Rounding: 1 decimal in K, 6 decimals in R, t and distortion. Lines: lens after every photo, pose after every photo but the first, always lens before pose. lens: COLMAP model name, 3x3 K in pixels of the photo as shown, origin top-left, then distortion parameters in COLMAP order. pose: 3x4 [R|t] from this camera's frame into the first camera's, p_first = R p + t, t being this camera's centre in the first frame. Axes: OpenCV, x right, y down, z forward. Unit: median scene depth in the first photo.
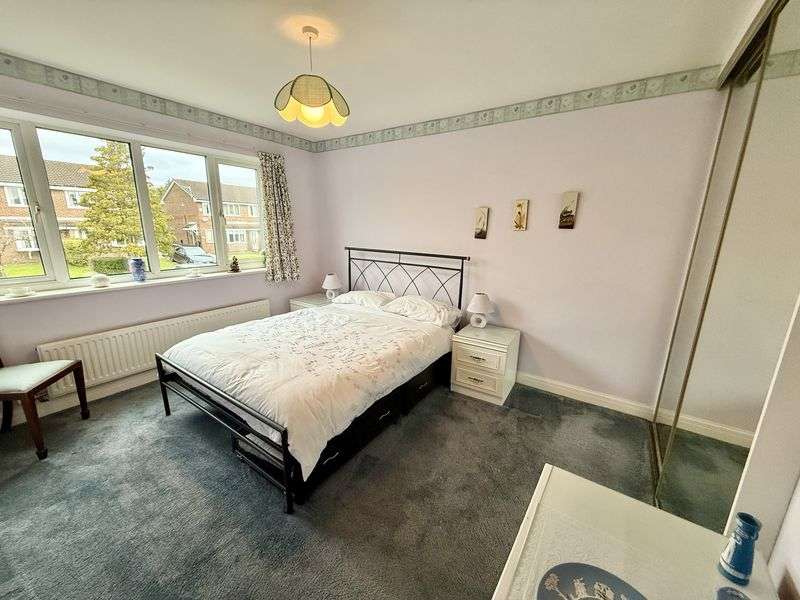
lens RADIAL K [[316.4, 0, 399.2], [0, 316.4, 296.3], [0, 0, 1]] dist [0.000015, -0.000052]
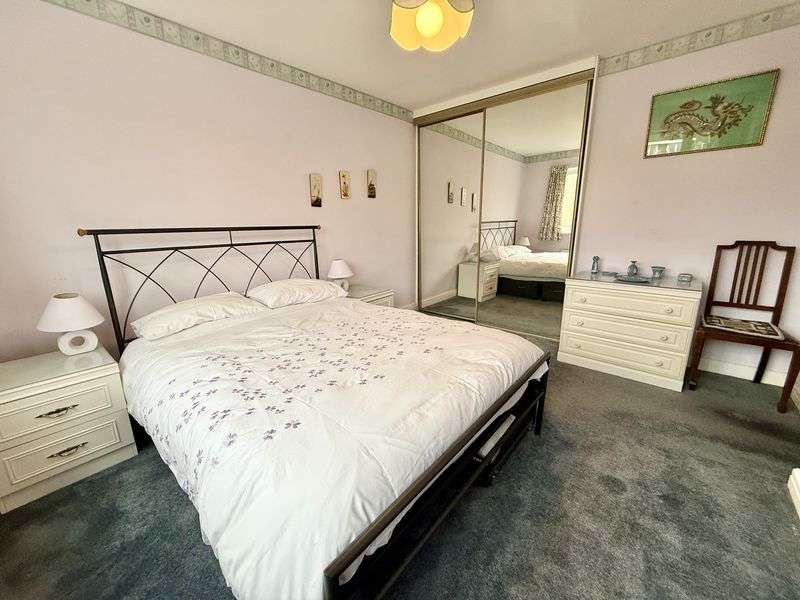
lens RADIAL K [[316.4, 0, 399.2], [0, 316.4, 296.3], [0, 0, 1]] dist [0.000015, -0.000052]
pose [[0.118546, -0.252100, 0.960413, -0.727471], [0.235197, 0.946837, 0.219505, -0.072778], [-0.964691, 0.199864, 0.171536, 0.631516]]
